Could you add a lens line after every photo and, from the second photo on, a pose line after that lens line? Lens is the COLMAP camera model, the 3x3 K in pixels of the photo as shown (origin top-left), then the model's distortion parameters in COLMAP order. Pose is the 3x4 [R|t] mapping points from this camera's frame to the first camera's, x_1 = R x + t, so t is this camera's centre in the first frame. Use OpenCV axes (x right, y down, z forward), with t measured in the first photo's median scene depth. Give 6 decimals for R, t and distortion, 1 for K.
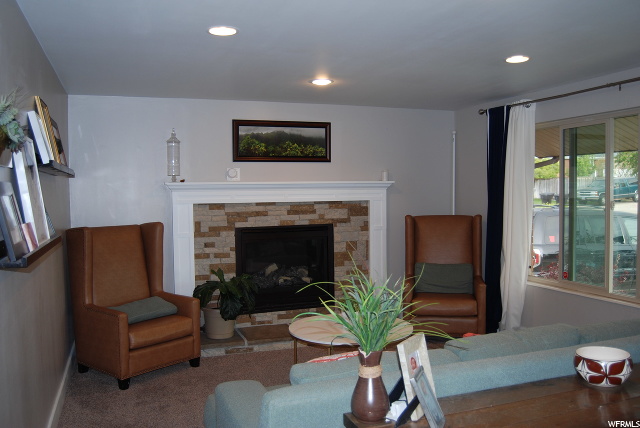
lens RADIAL K [[549.0, 0, 319.6], [0, 549.0, 216.6], [0, 0, 1]] dist [-0.002374, 0.001565]
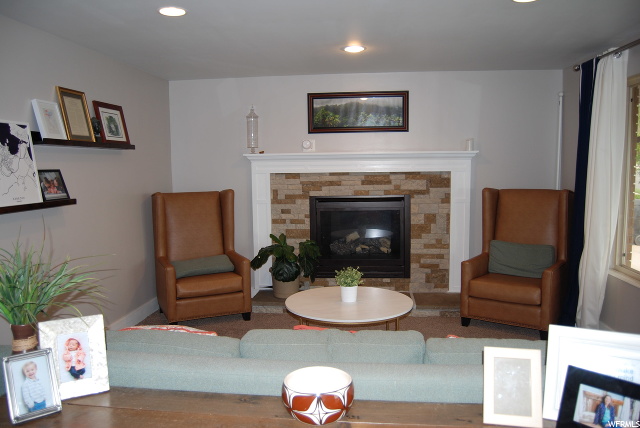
lens RADIAL K [[499.5, 0, 320.0], [0, 499.5, 212.3], [0, 0, 1]] dist [-0.030184, 0.009795]
pose [[0.902864, 0.043662, -0.427703, 0.279512], [-0.019112, 0.997922, 0.061528, -0.008491], [0.429501, -0.047377, 0.901823, 0.135889]]
